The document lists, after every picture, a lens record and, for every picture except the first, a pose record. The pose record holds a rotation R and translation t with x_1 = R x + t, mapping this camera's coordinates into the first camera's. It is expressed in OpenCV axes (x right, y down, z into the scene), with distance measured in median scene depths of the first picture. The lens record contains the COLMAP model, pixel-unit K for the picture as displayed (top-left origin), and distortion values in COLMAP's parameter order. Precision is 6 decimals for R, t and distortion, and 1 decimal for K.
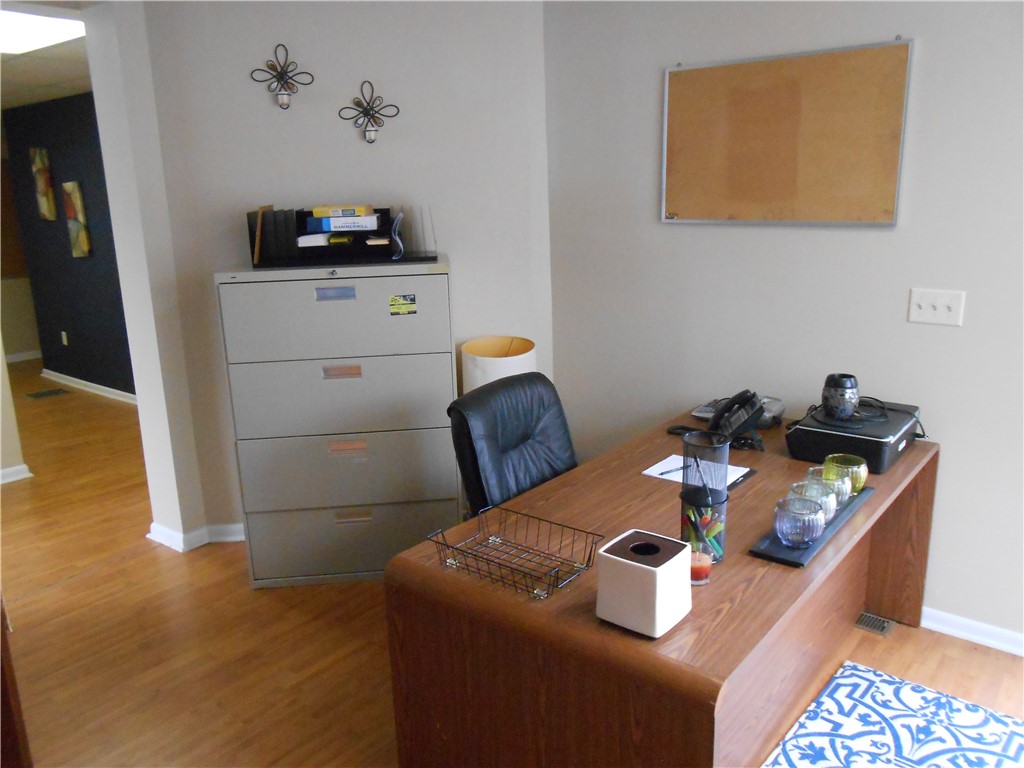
lens RADIAL K [[796.3, 0, 515.9], [0, 796.3, 382.7], [0, 0, 1]] dist [0.003852, 0.002980]
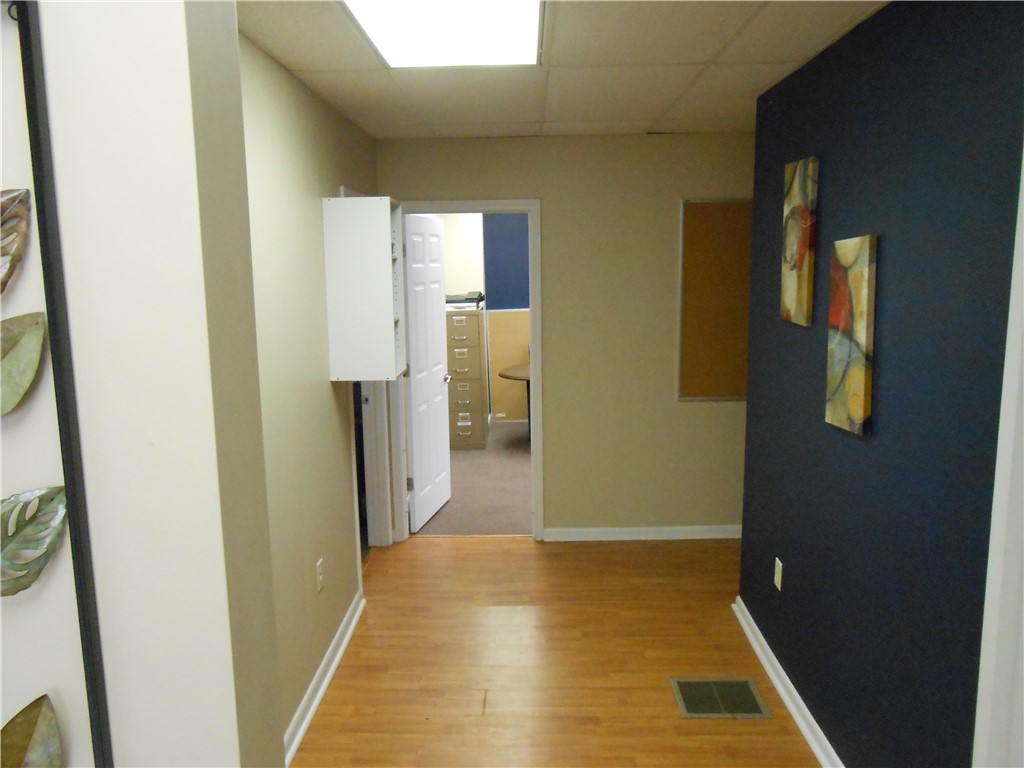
lens RADIAL K [[796.3, 0, 515.1], [0, 796.3, 384.3], [0, 0, 1]] dist [0.003852, 0.002980]
pose [[0.613803, 0.137524, -0.777388, -0.340731], [-0.186960, 0.982021, 0.026107, -0.156973], [0.767002, 0.129316, 0.628479, 0.624156]]
